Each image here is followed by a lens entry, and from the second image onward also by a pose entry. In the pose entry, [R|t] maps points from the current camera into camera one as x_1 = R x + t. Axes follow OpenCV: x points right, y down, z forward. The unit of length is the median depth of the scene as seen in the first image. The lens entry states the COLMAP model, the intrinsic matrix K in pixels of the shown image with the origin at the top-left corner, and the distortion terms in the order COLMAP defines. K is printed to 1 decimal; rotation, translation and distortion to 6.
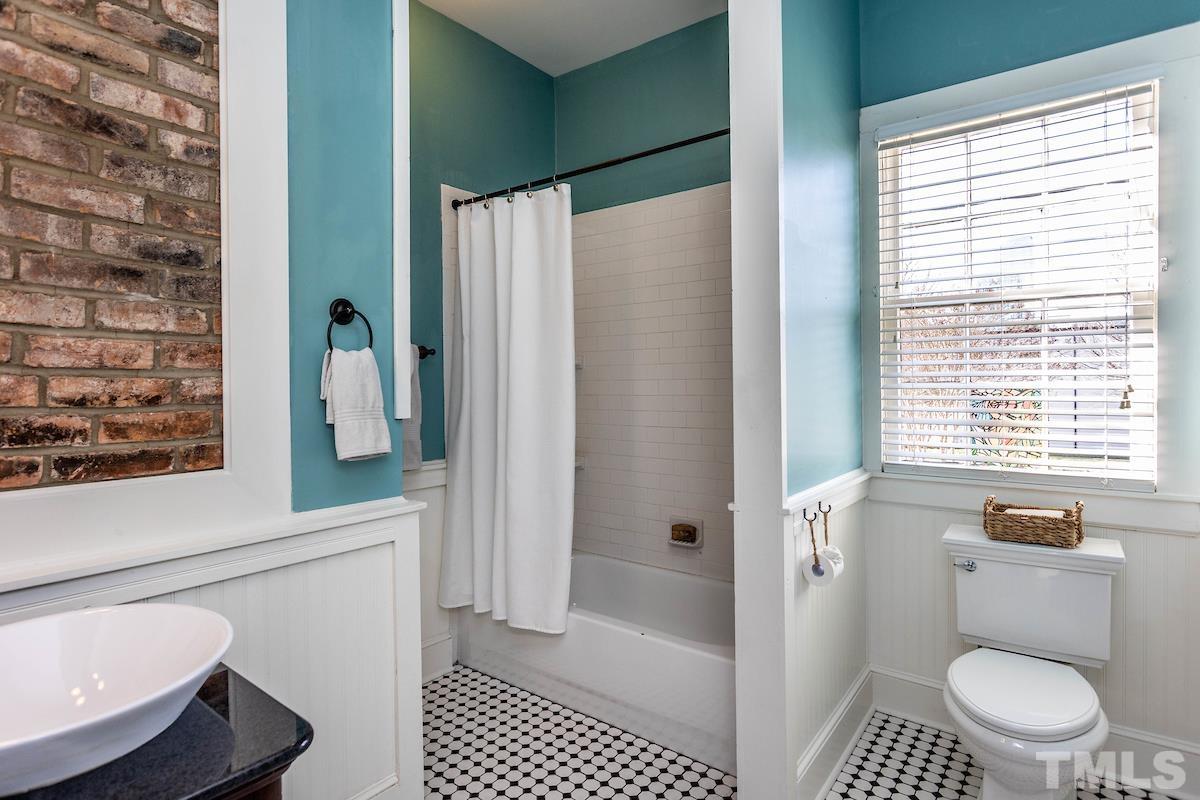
lens RADIAL K [[606.4, 0, 603.4], [0, 606.4, 386.8], [0, 0, 1]] dist [-0.003395, 0.001550]
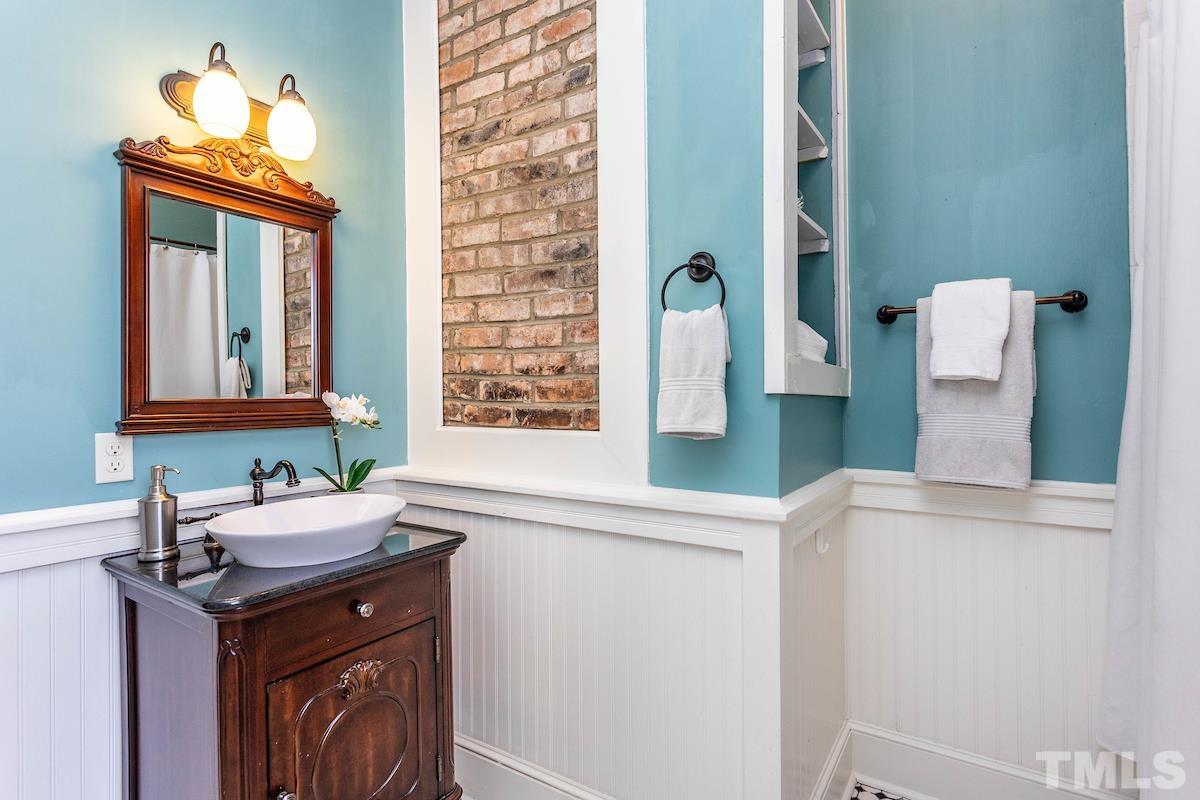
lens RADIAL K [[606.4, 0, 603.4], [0, 606.4, 386.8], [0, 0, 1]] dist [-0.003395, 0.001550]
pose [[0.071547, -0.019960, -0.997238, 0.529702], [-0.006170, 0.999772, -0.020453, 0.083374], [0.997418, 0.007617, 0.071407, 1.007978]]
